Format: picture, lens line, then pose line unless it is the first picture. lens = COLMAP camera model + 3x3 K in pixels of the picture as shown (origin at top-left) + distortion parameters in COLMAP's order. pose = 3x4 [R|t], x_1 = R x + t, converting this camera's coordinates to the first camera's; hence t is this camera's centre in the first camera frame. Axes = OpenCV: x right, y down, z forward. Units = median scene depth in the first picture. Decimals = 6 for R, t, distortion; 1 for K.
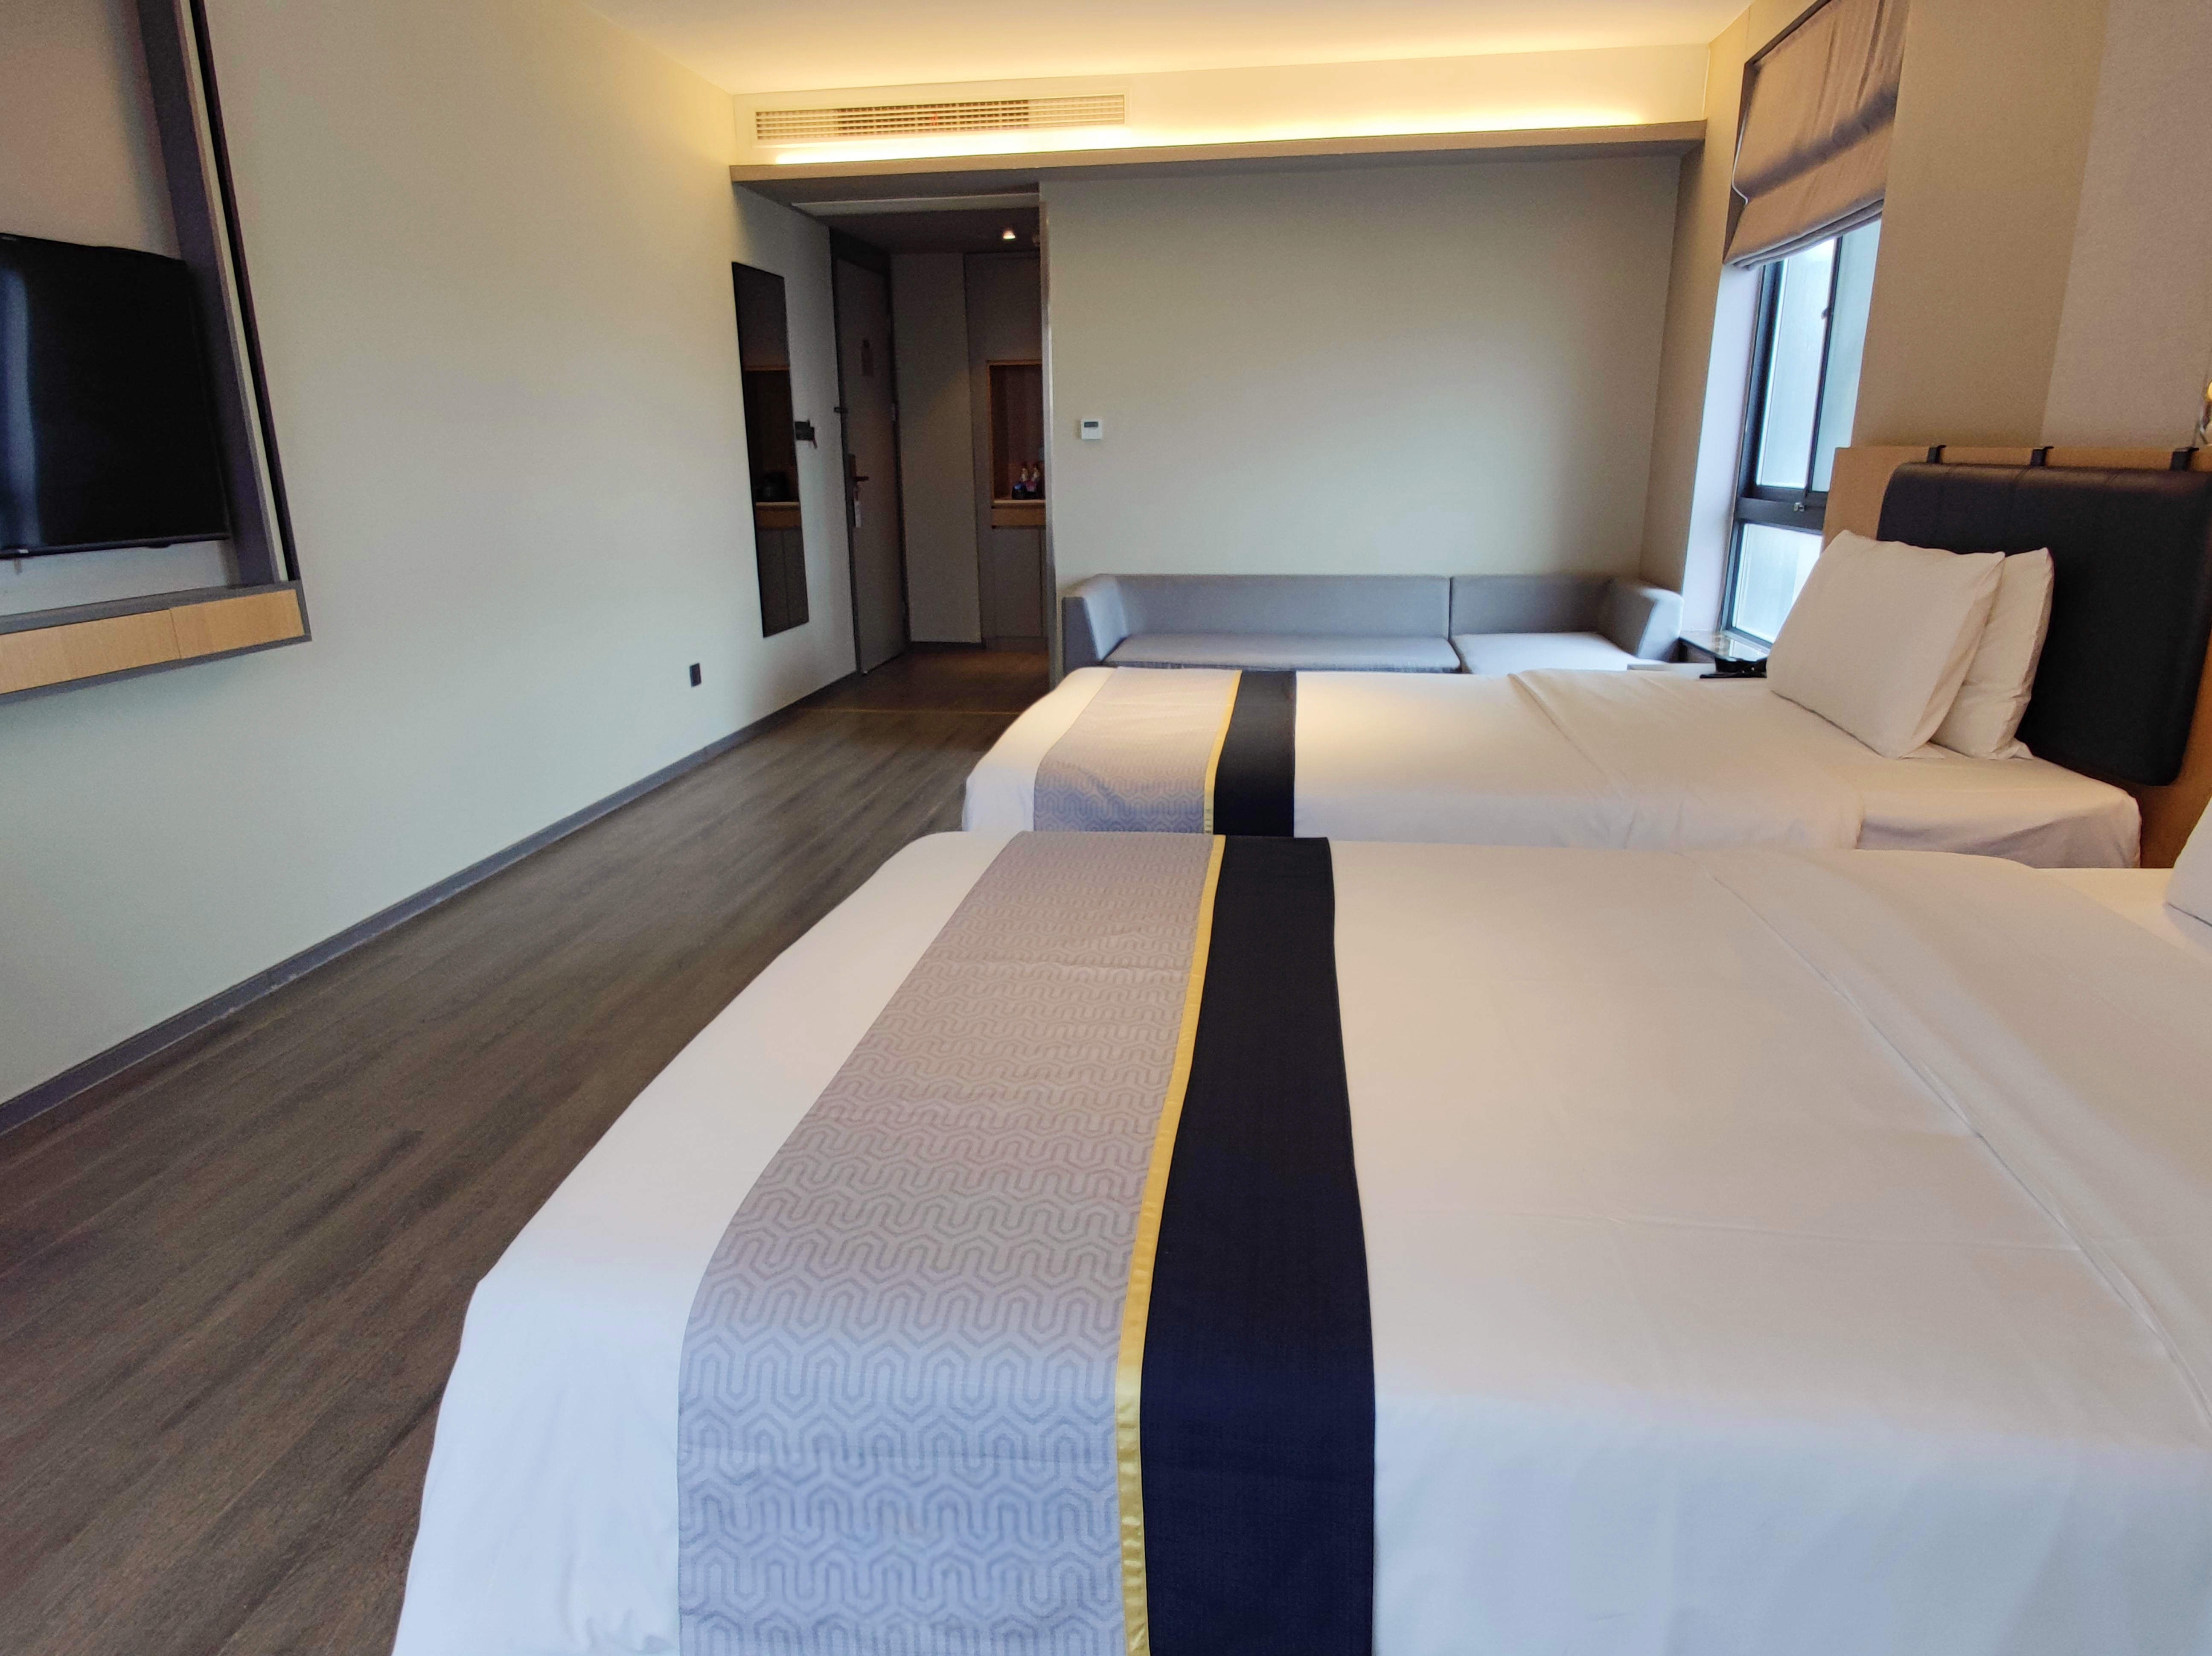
lens RADIAL K [[1313.3, 0, 1106.0], [0, 1313.3, 828.0], [0, 0, 1]] dist [-0.001798, 0.000204]
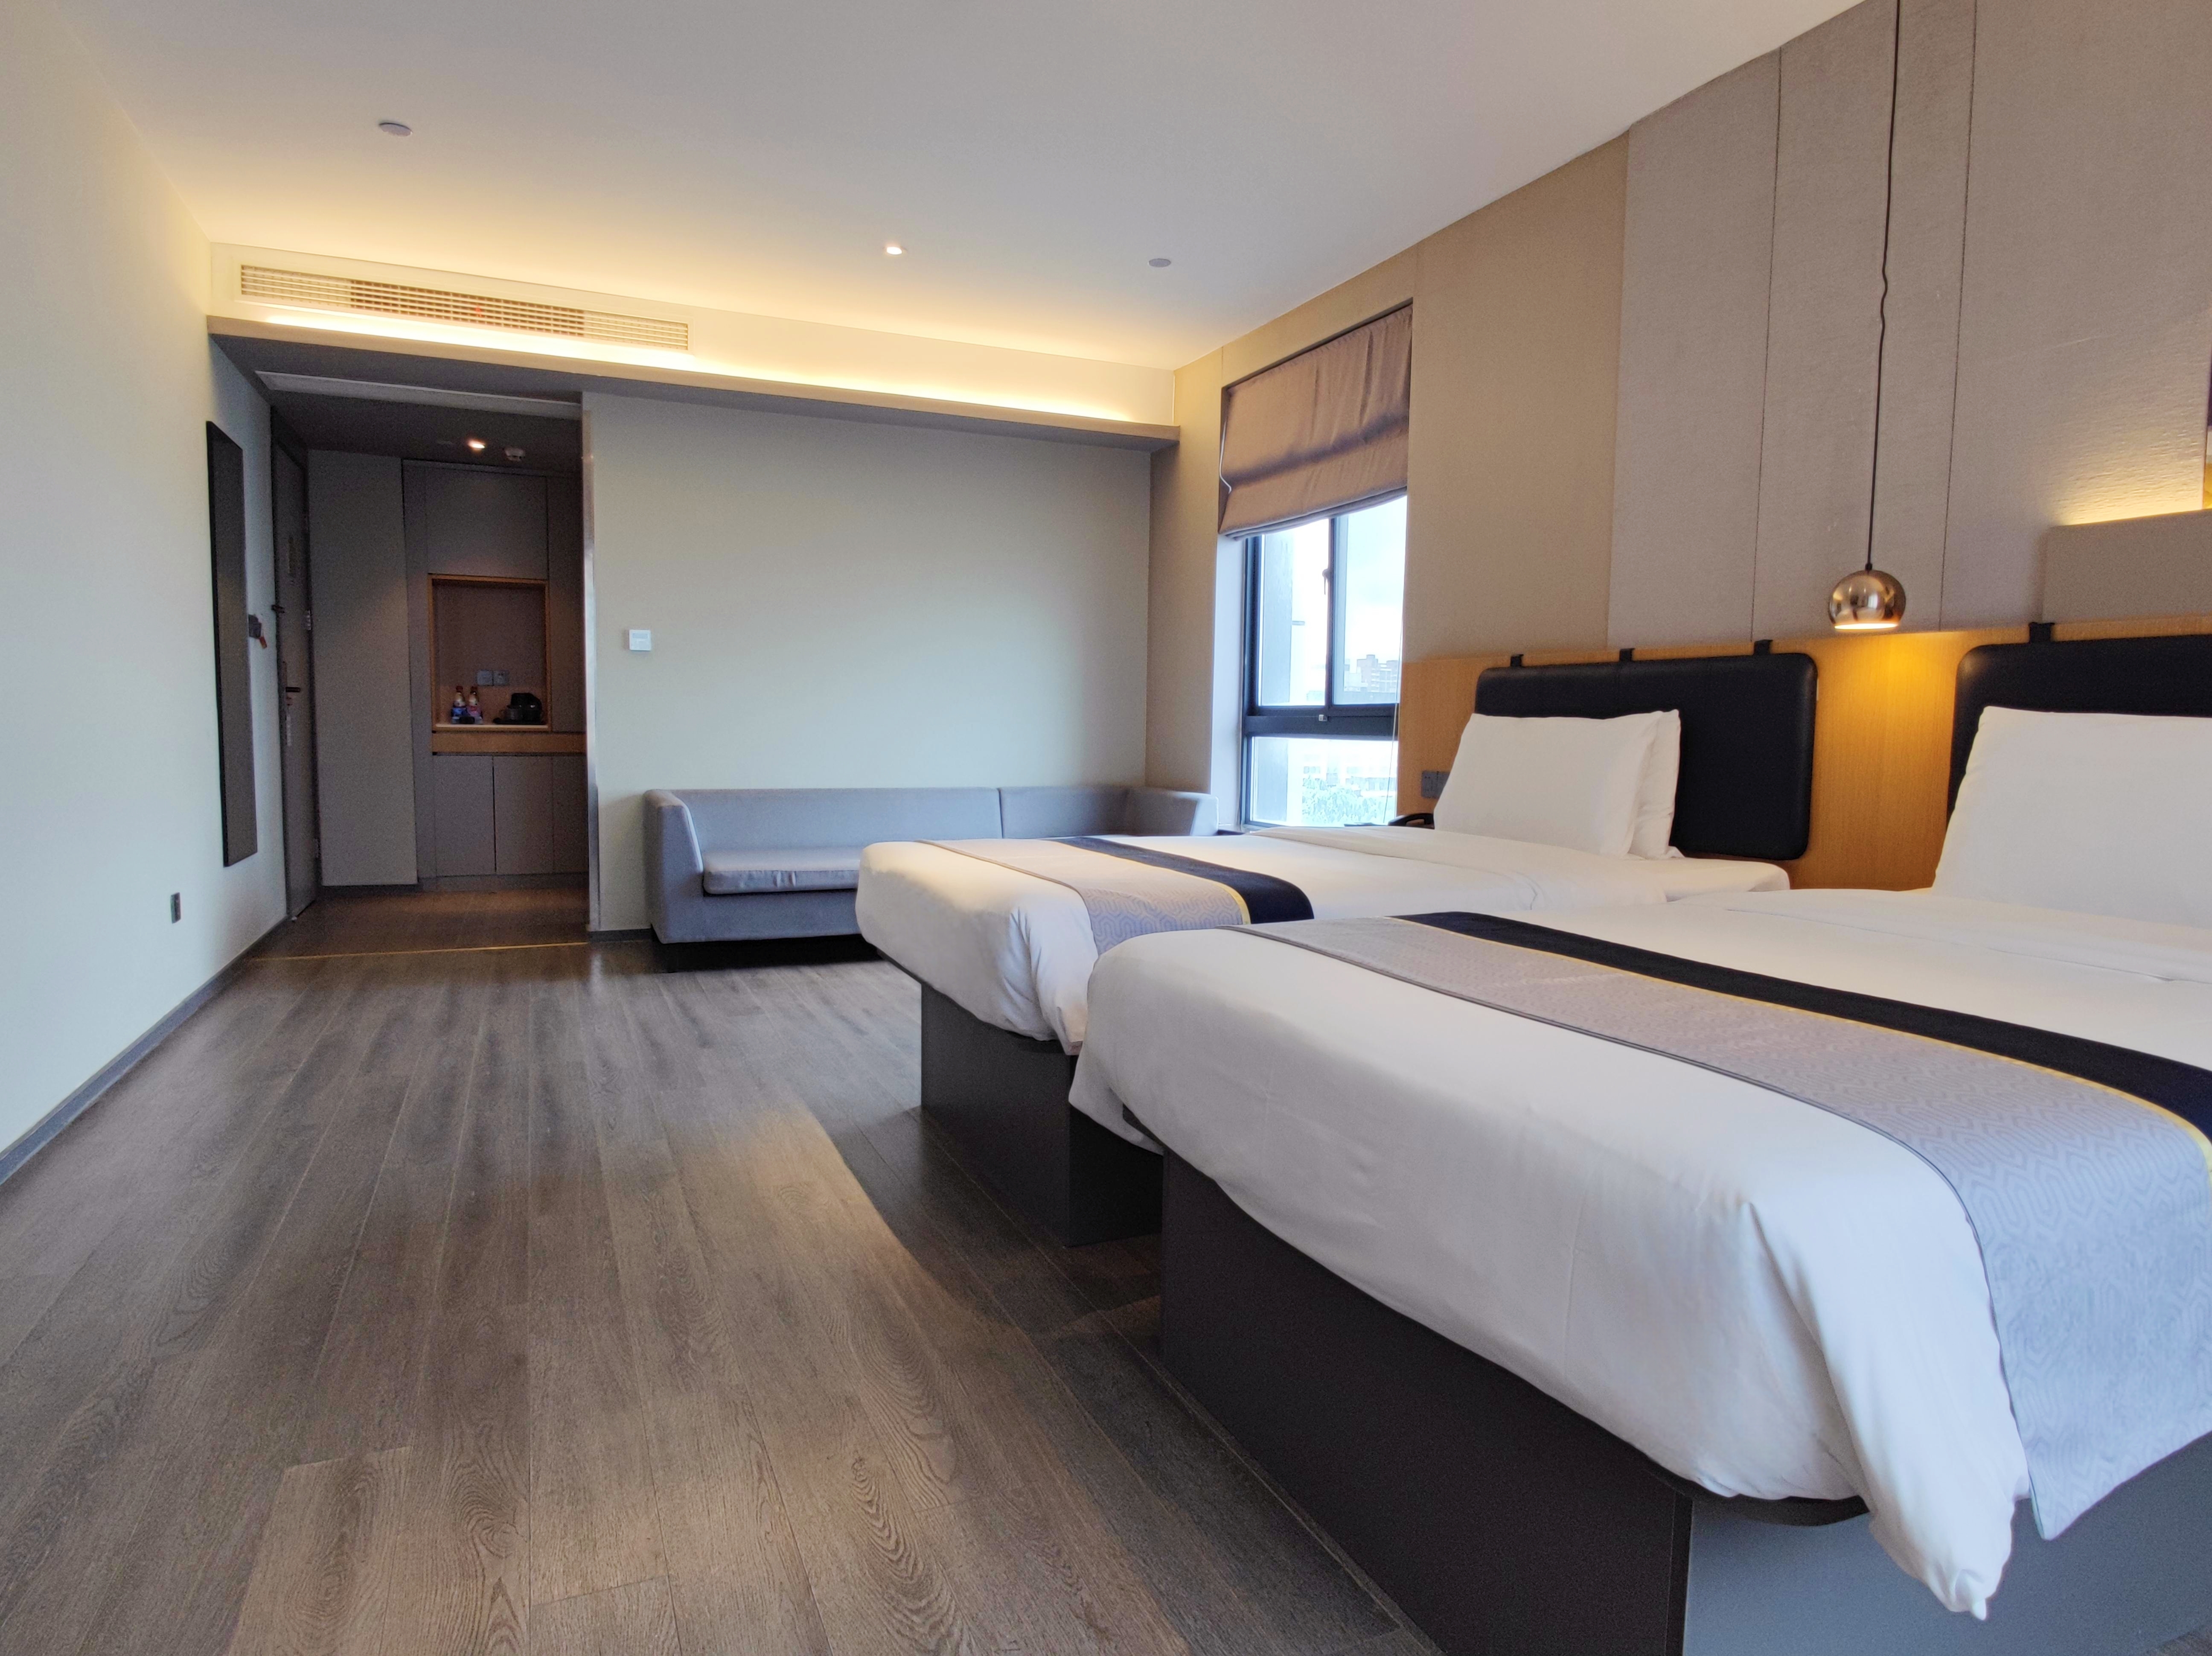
lens RADIAL K [[1311.6, 0, 1106.0], [0, 1311.6, 828.0], [0, 0, 1]] dist [-0.007775, -0.001933]
pose [[0.846369, -0.017166, 0.532319, -0.272624], [0.124313, 0.978241, -0.166107, 0.034910], [-0.517885, 0.206762, 0.830087, 0.074073]]
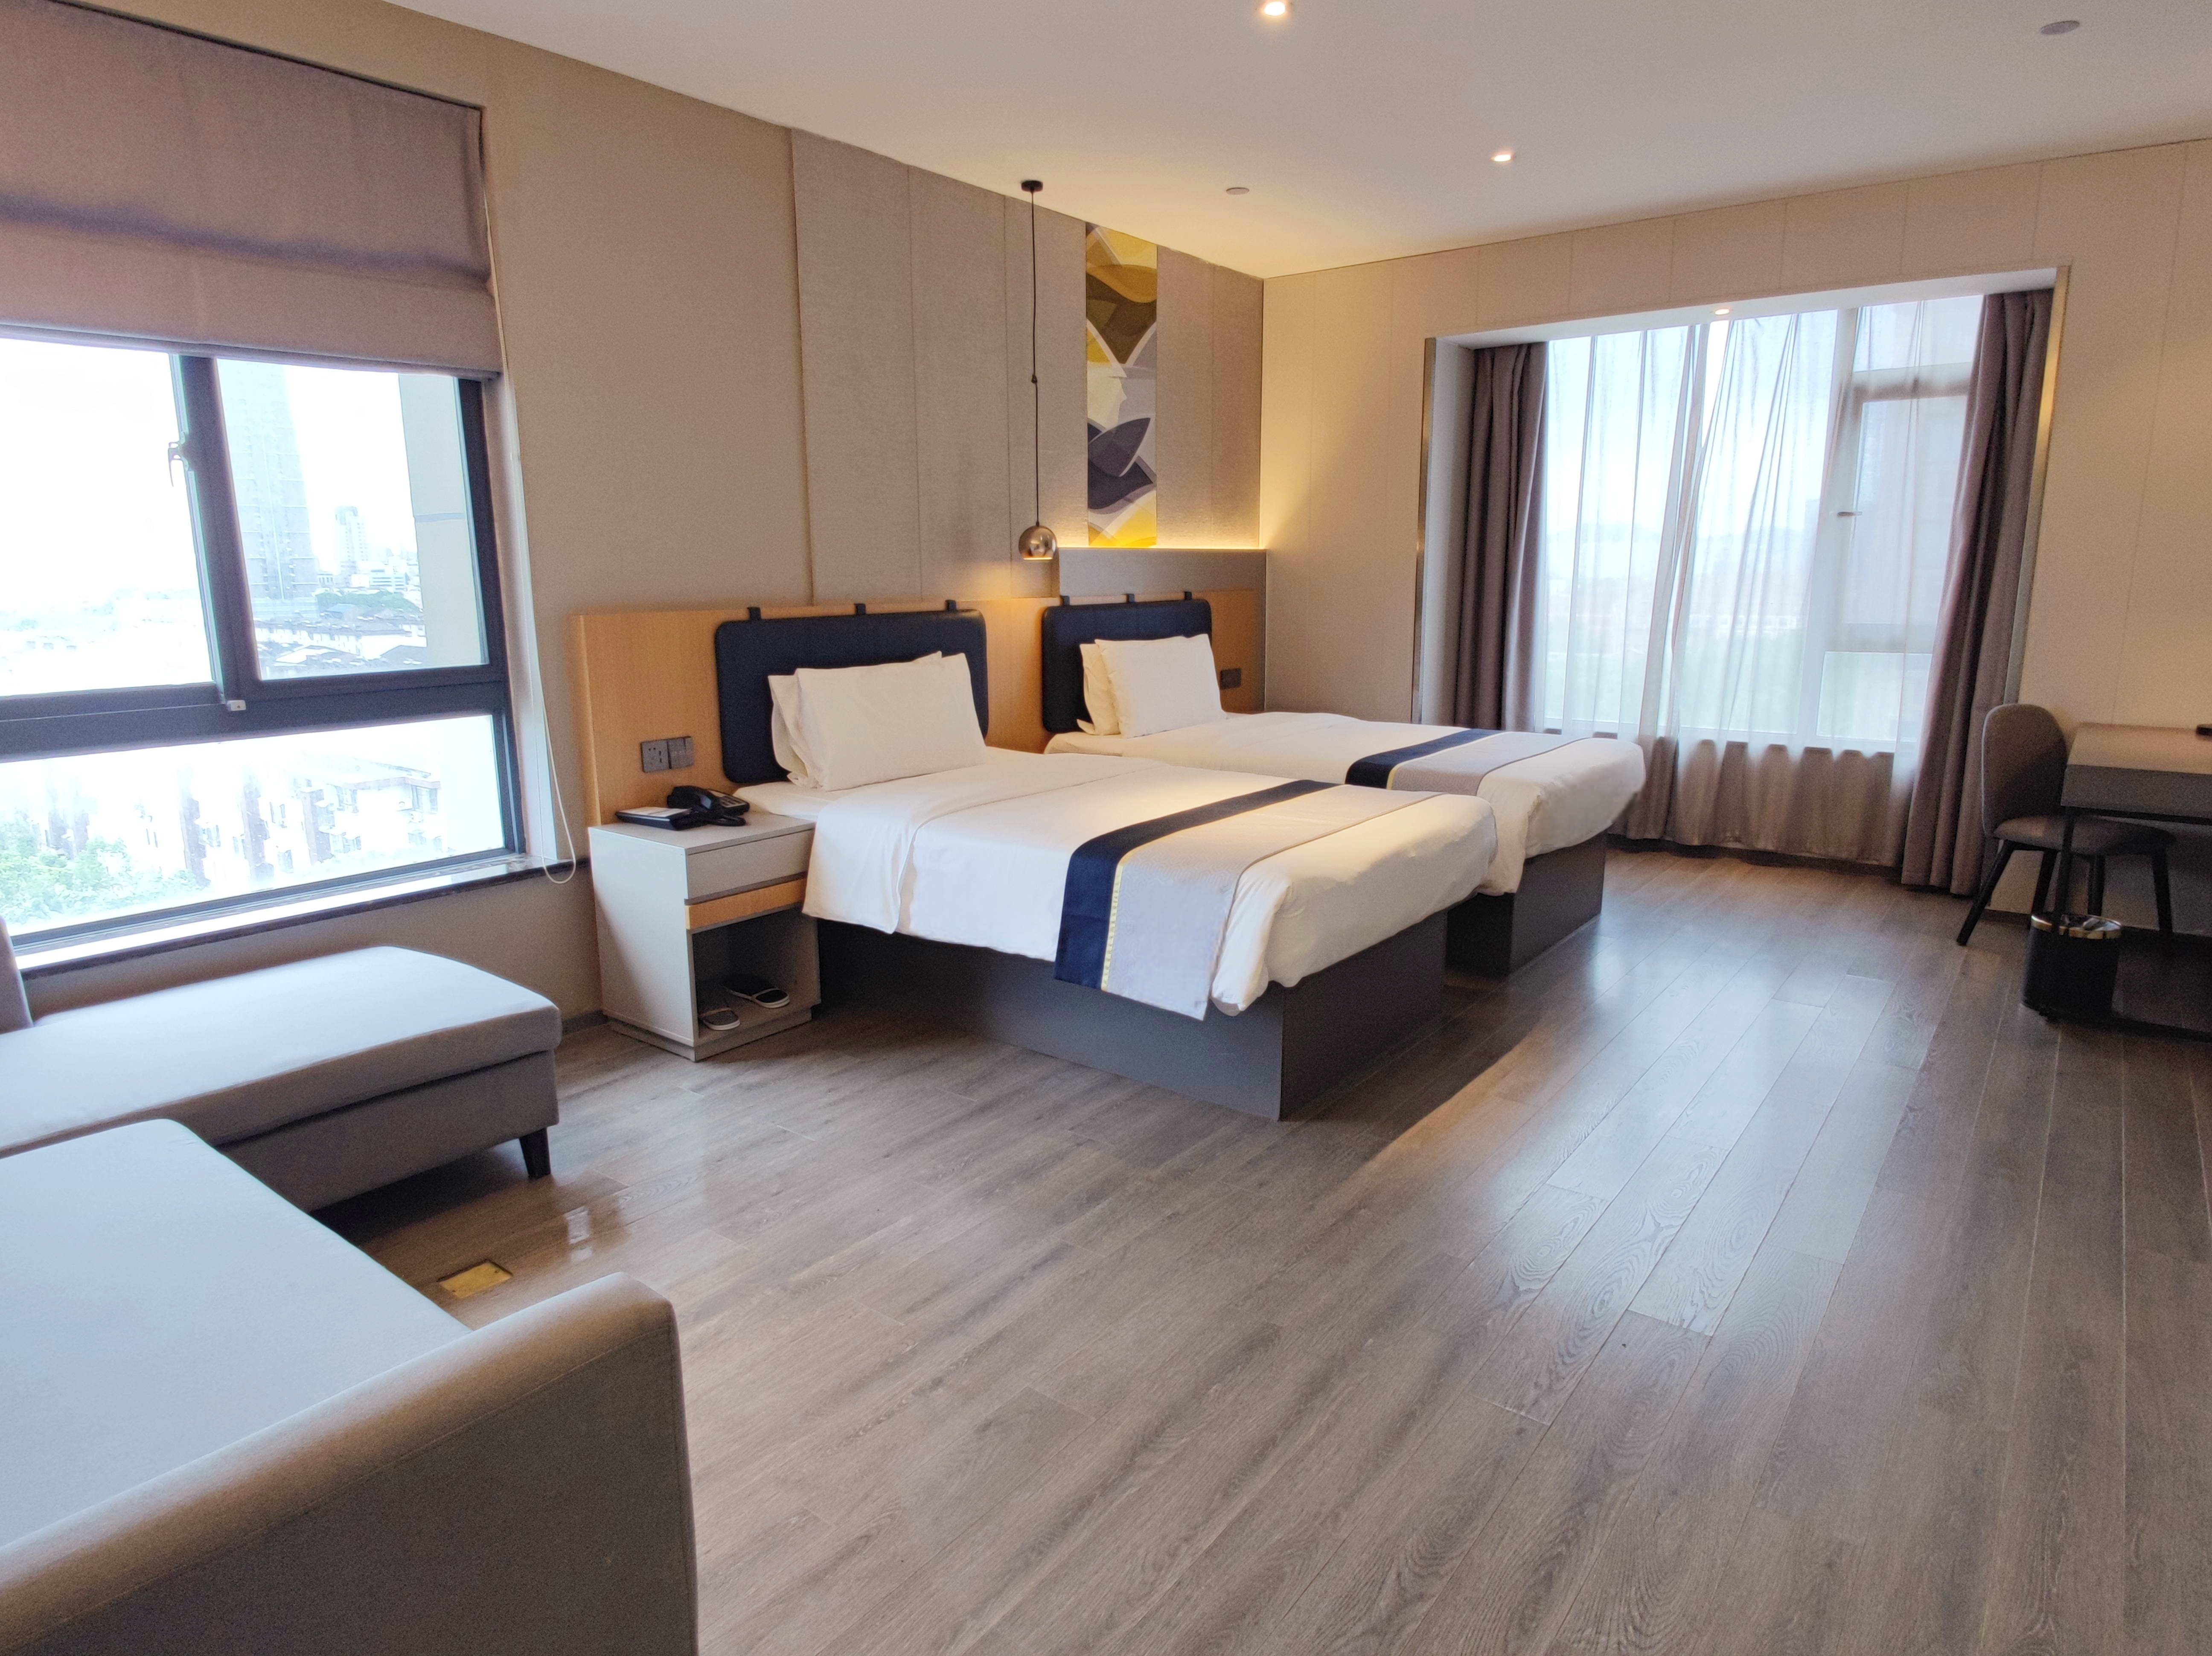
lens RADIAL K [[1282.7, 0, 1106.0], [0, 1282.7, 828.0], [0, 0, 1]] dist [-0.016458, -0.000494]
pose [[-0.871817, -0.081723, 0.482966, -0.214907], [0.152354, 0.891837, 0.425928, -0.357082], [-0.465536, 0.444913, -0.765068, 1.162983]]
